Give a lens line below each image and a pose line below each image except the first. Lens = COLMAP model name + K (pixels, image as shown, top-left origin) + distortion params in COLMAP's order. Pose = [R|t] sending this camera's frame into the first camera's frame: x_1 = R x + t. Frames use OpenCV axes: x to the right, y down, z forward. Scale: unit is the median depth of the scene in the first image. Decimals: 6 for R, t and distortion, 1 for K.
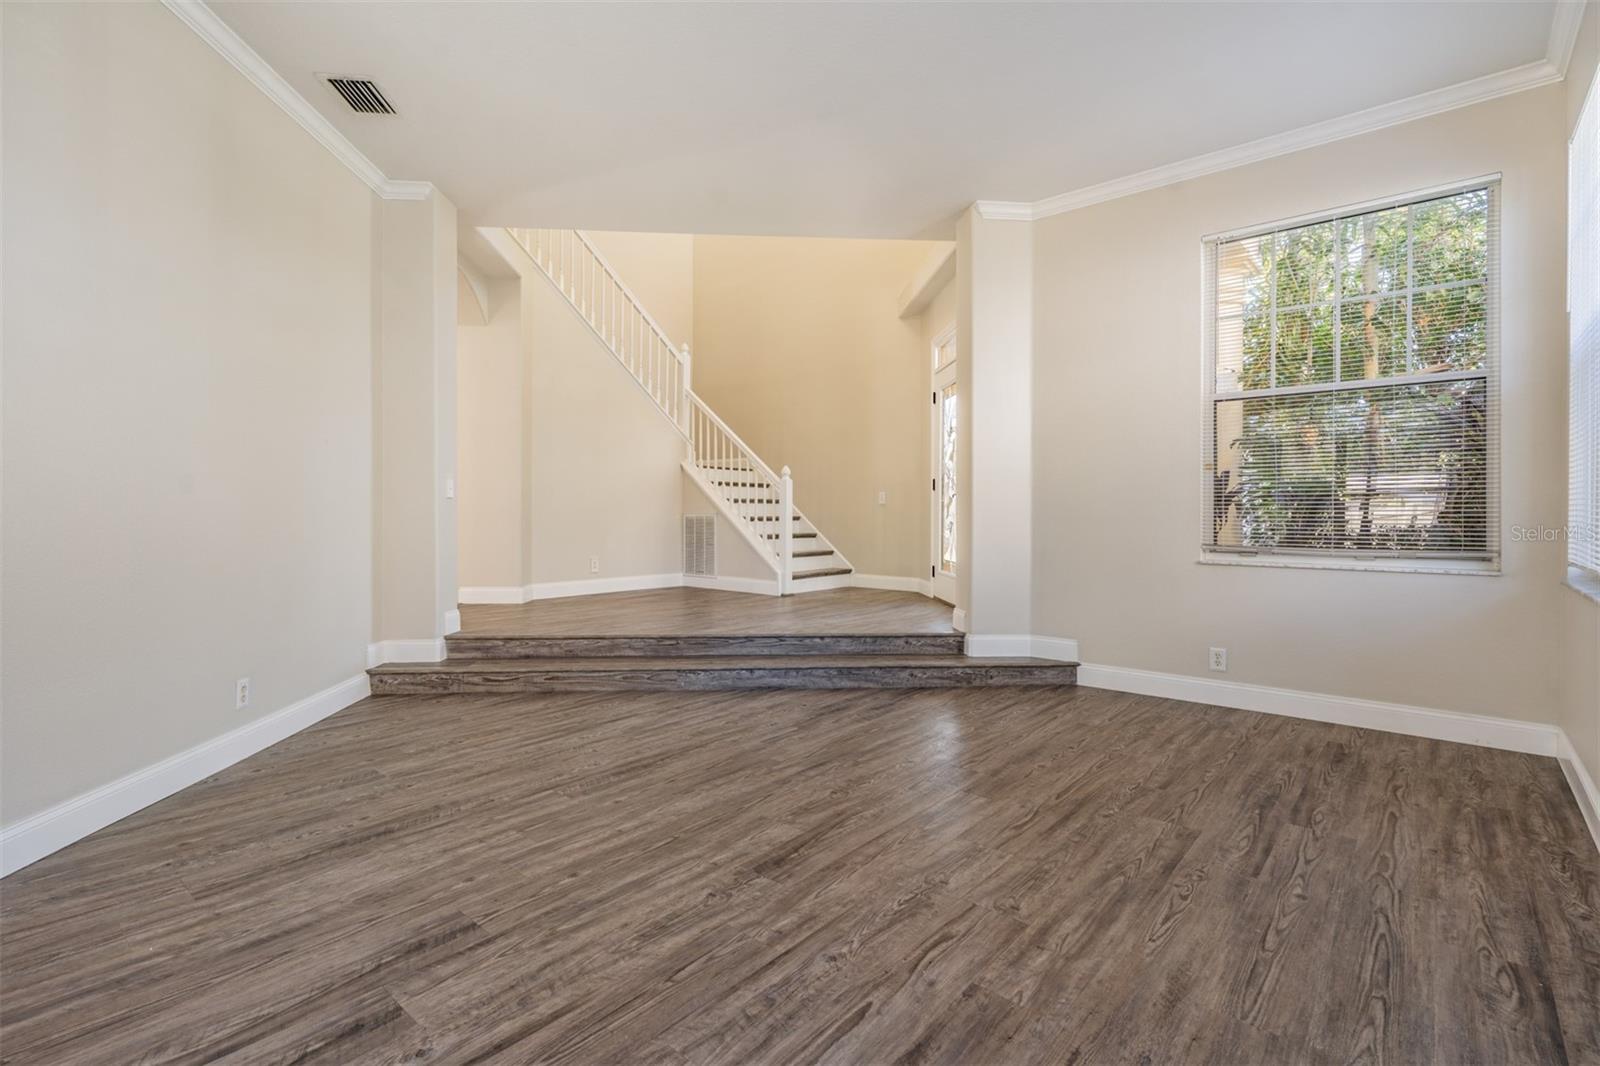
lens RADIAL K [[753.8, 0, 800.2], [0, 753.8, 521.3], [0, 0, 1]] dist [0.001634, -0.002079]
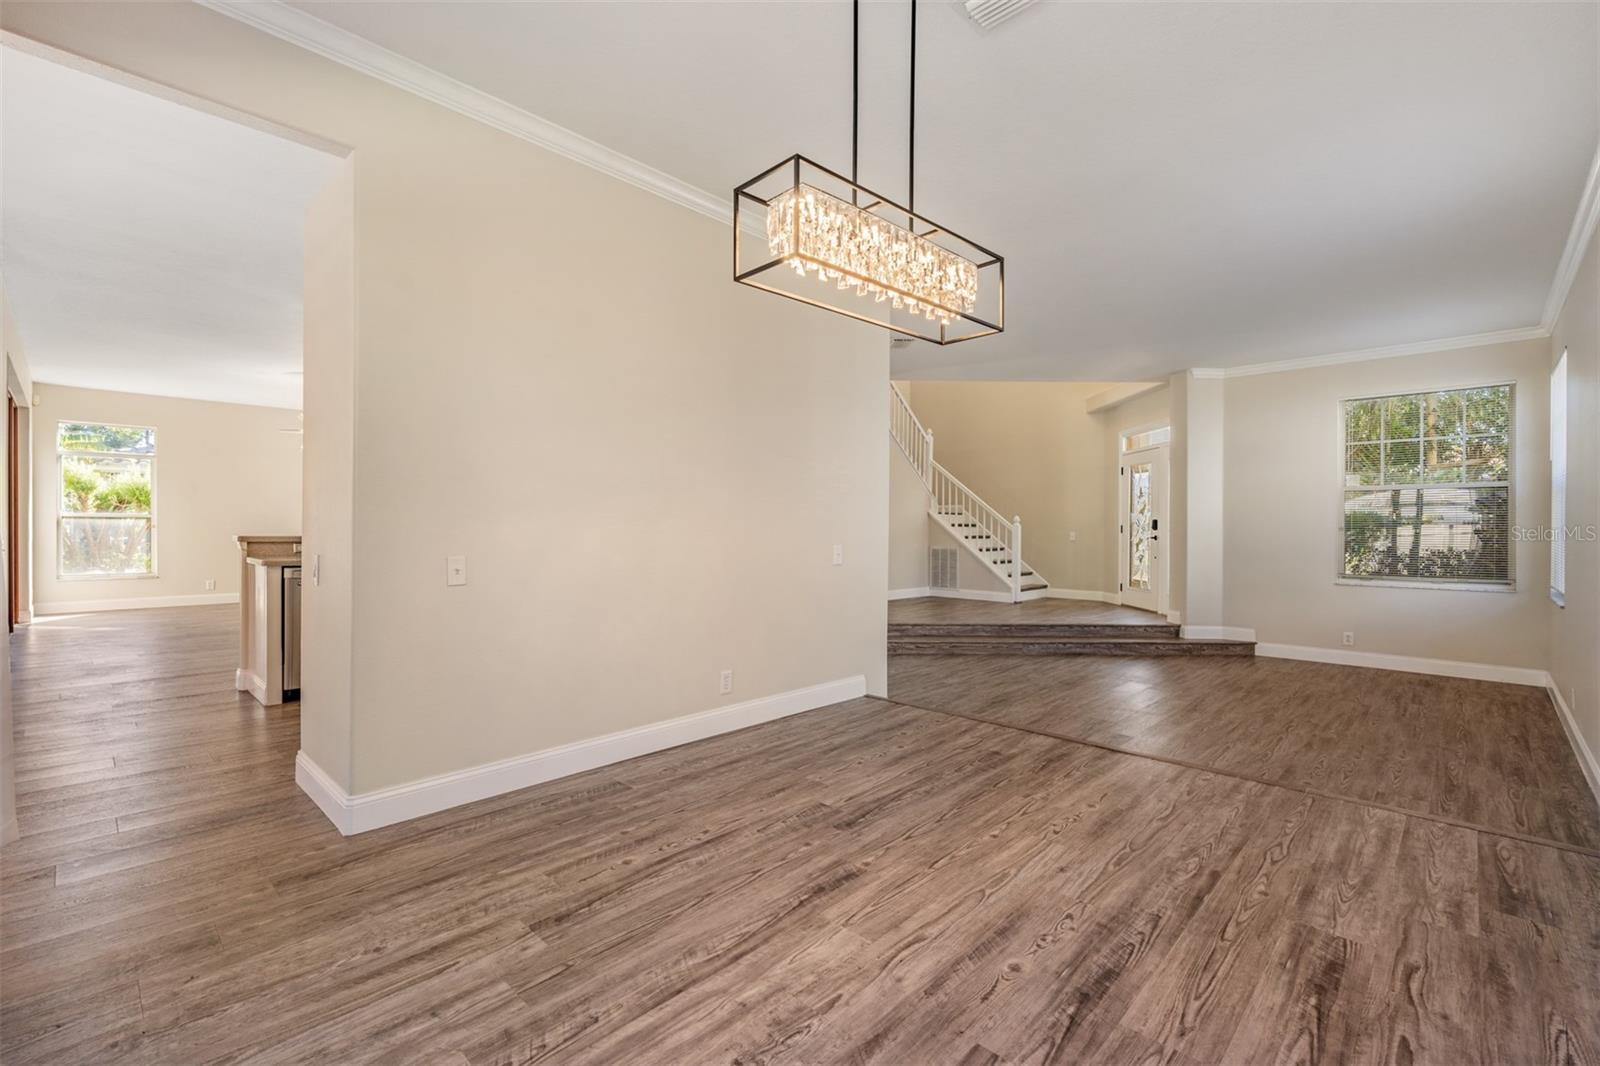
lens RADIAL K [[713.7, 0, 787.2], [0, 713.7, 535.3], [0, 0, 1]] dist [-0.008074, 0.002051]
pose [[0.998076, 0.003168, -0.061929, -0.785358], [-0.003317, 0.999992, -0.002299, -0.061418], [0.061921, 0.002500, 0.998078, -0.890207]]
